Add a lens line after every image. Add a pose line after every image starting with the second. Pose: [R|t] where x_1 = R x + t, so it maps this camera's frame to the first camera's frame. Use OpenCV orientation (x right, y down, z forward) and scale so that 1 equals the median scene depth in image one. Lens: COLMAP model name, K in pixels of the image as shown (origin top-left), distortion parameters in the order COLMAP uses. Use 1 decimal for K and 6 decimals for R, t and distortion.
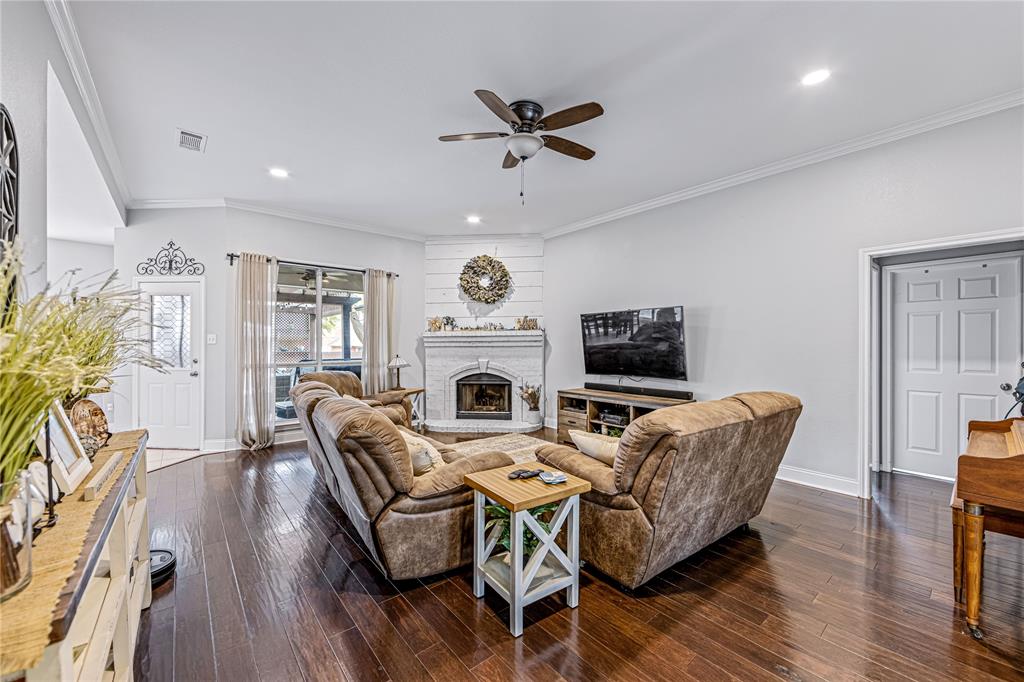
lens RADIAL K [[401.5, 0, 511.9], [0, 401.5, 345.5], [0, 0, 1]] dist [-0.002302, 0.000371]
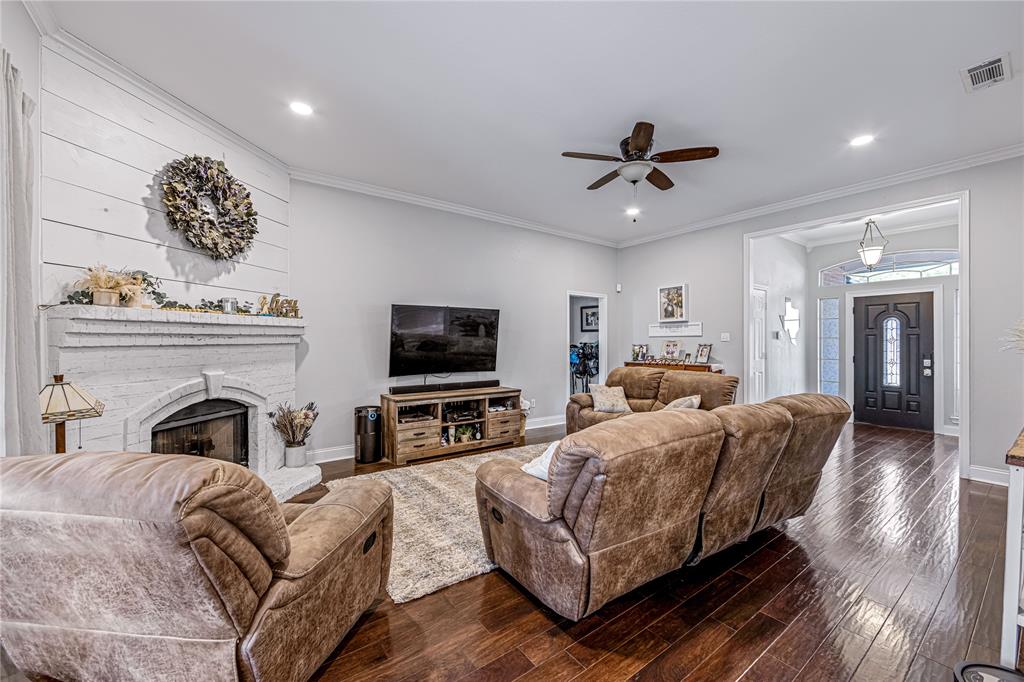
lens RADIAL K [[401.5, 0, 512.7], [0, 401.5, 343.4], [0, 0, 1]] dist [-0.002302, 0.000371]
pose [[0.060665, -0.009239, 0.998115, -0.542498], [-0.004248, 0.999946, 0.009514, -0.005915], [-0.998149, -0.004817, 0.060623, 0.608693]]
